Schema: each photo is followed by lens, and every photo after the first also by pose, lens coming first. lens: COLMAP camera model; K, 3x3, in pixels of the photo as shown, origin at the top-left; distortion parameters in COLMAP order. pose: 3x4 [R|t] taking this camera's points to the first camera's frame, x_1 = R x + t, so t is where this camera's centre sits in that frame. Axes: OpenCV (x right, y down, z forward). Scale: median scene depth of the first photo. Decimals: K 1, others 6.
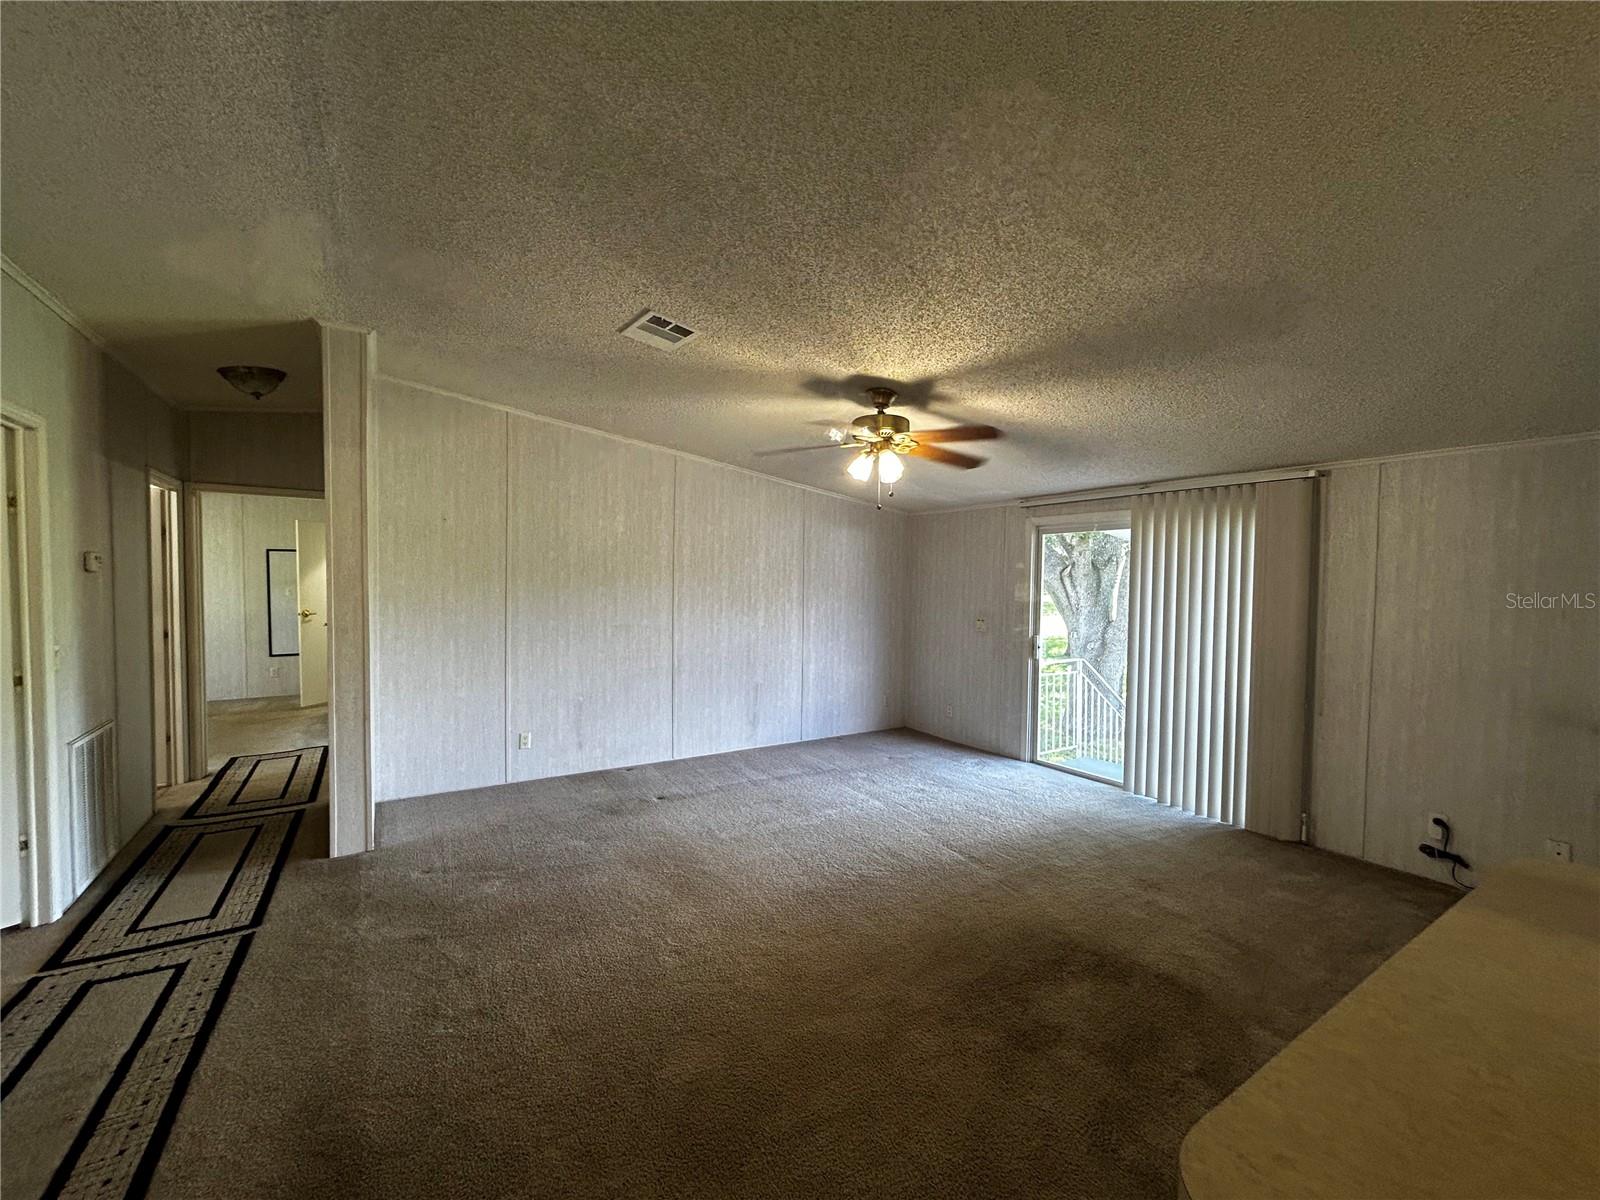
lens RADIAL K [[642.7, 0, 791.5], [0, 642.7, 598.9], [0, 0, 1]] dist [-0.003069, 0.001722]
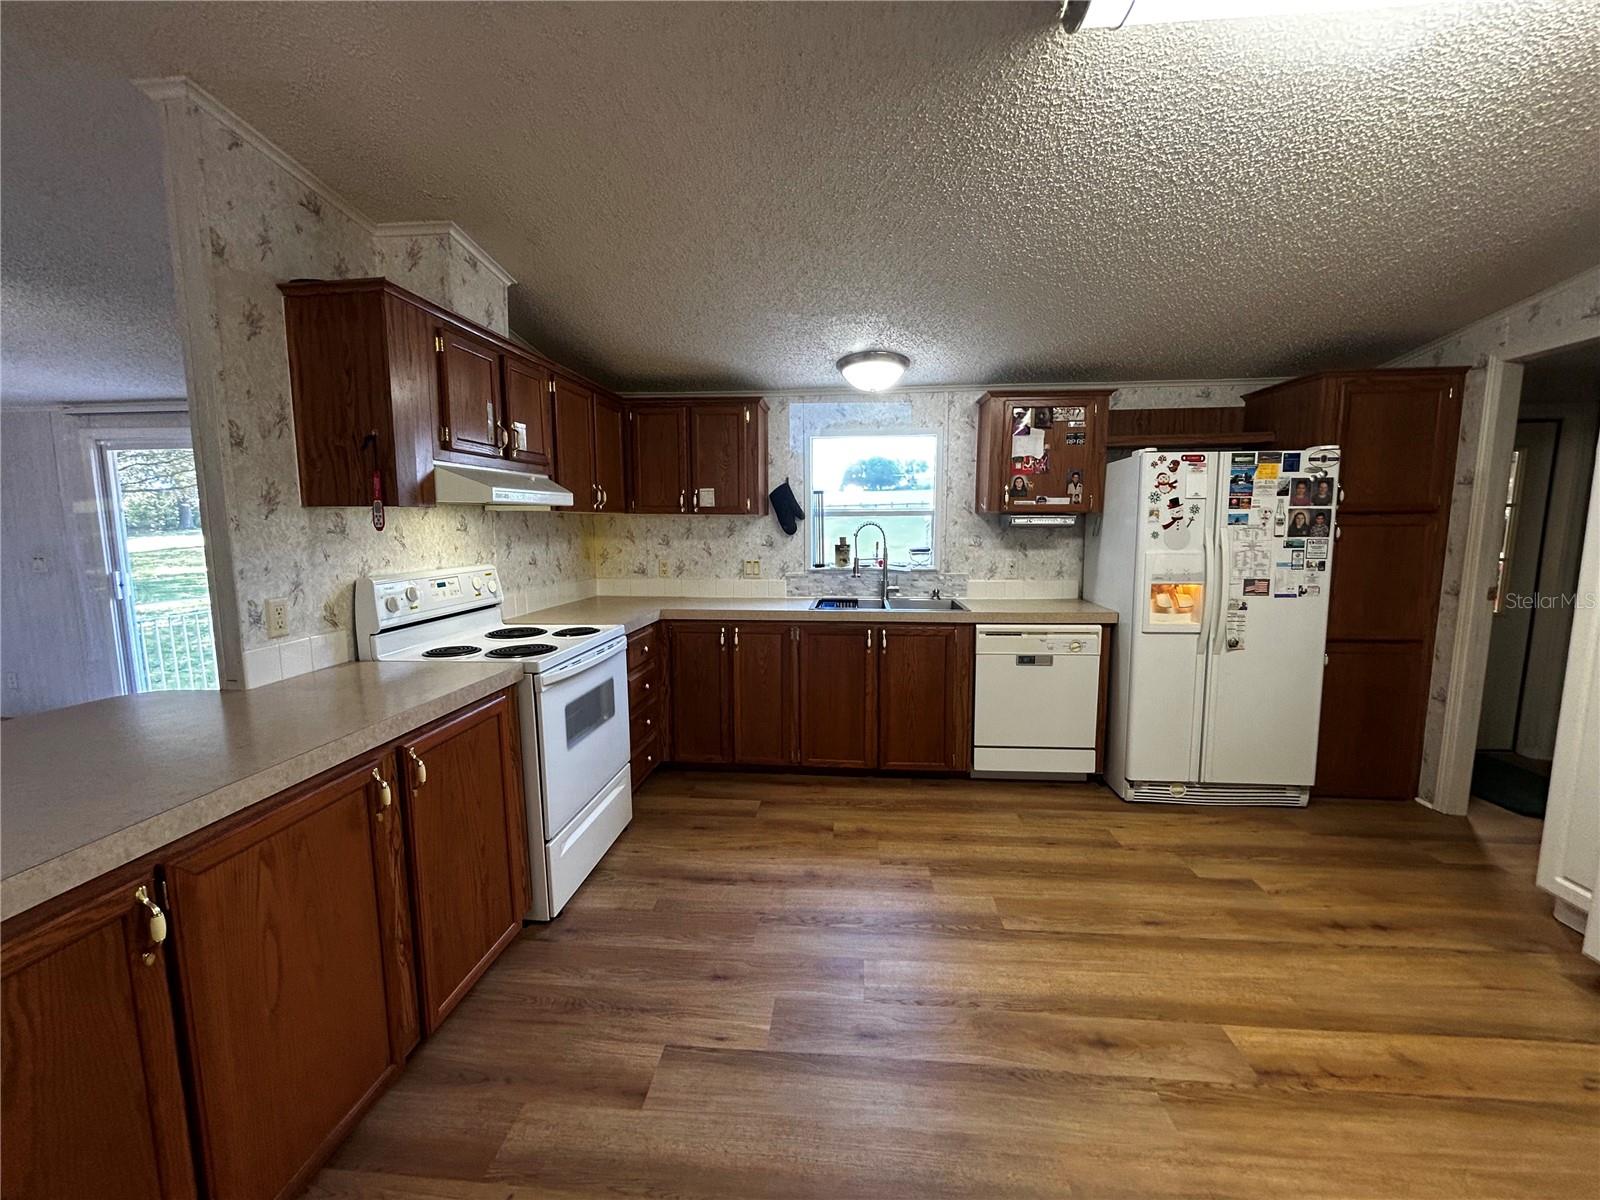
lens RADIAL K [[642.7, 0, 802.6], [0, 642.7, 600.0], [0, 0, 1]] dist [-0.003069, 0.001722]
pose [[0.603642, -0.109003, 0.789768, 0.262260], [0.036868, 0.993366, 0.108924, 0.036352], [-0.796402, -0.036634, 0.603657, -0.242101]]
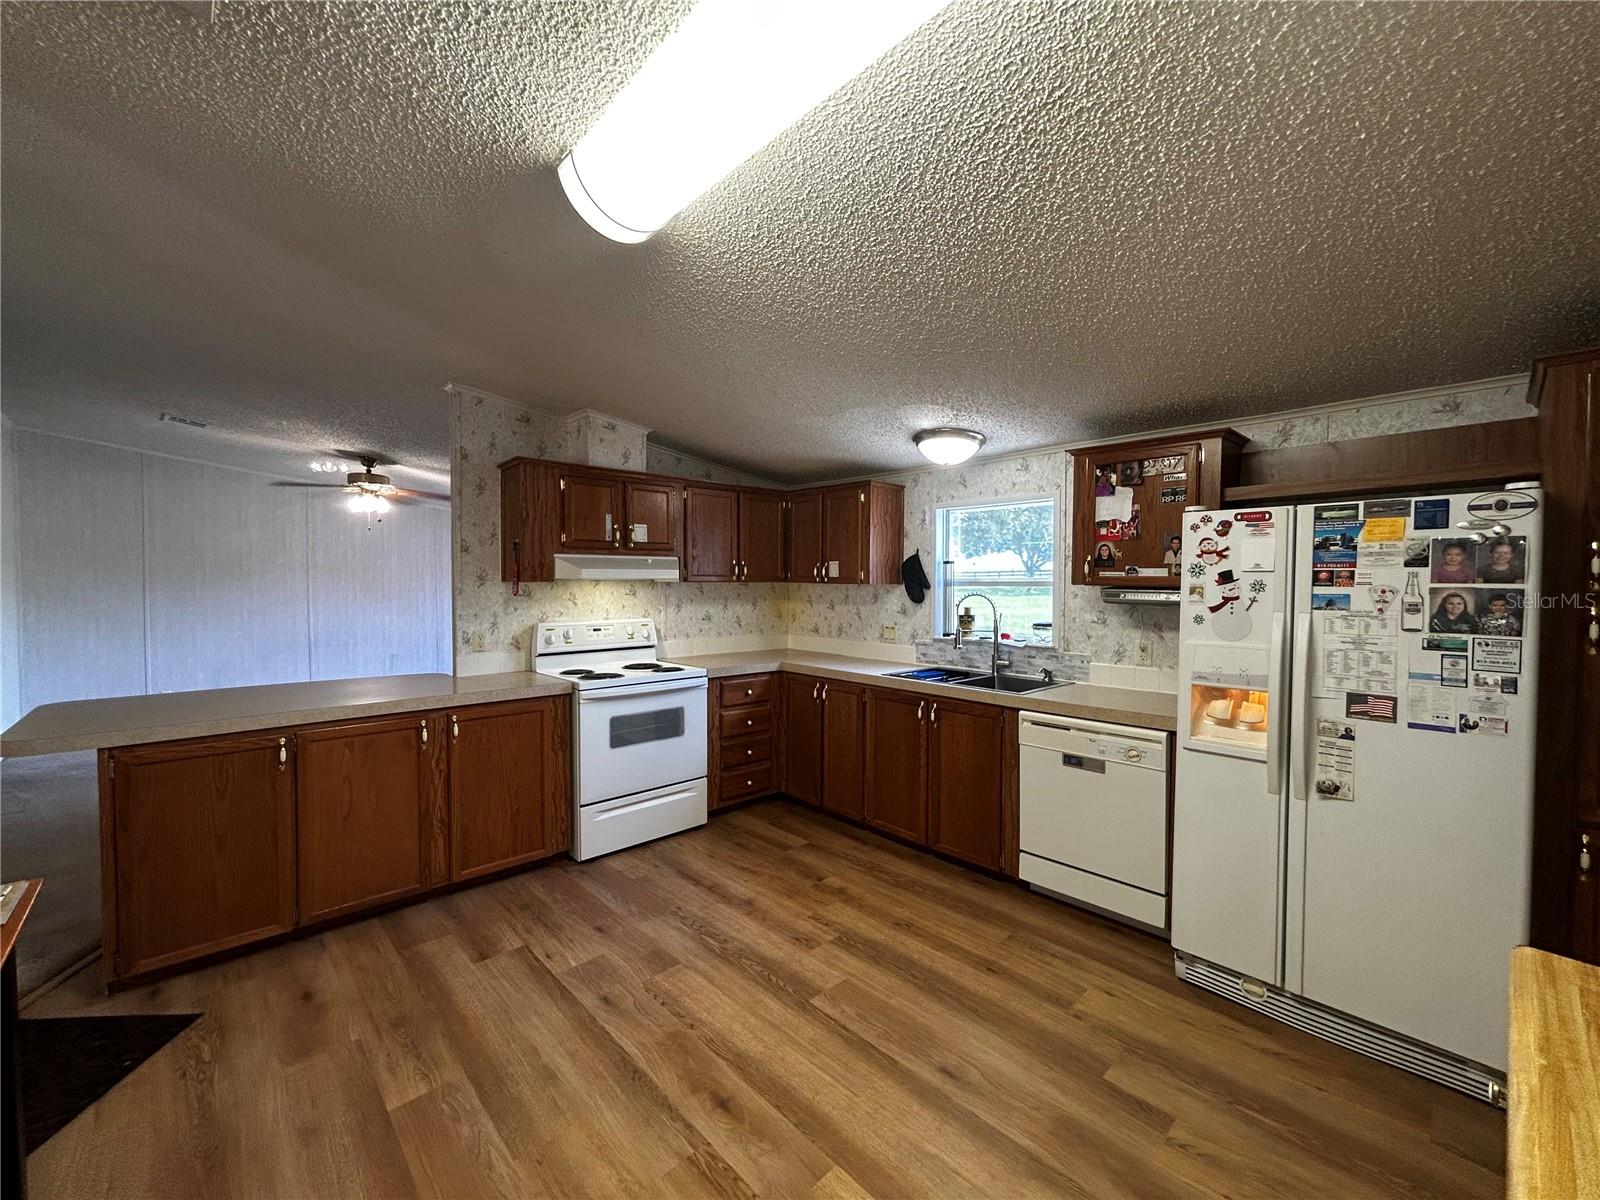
lens RADIAL K [[642.7, 0, 795.3], [0, 642.7, 601.4], [0, 0, 1]] dist [-0.003069, 0.001722]
pose [[0.980463, -0.012788, 0.196287, 0.579912], [0.012854, 0.999917, 0.000940, 0.036622], [-0.196283, 0.001601, 0.980546, -0.531585]]
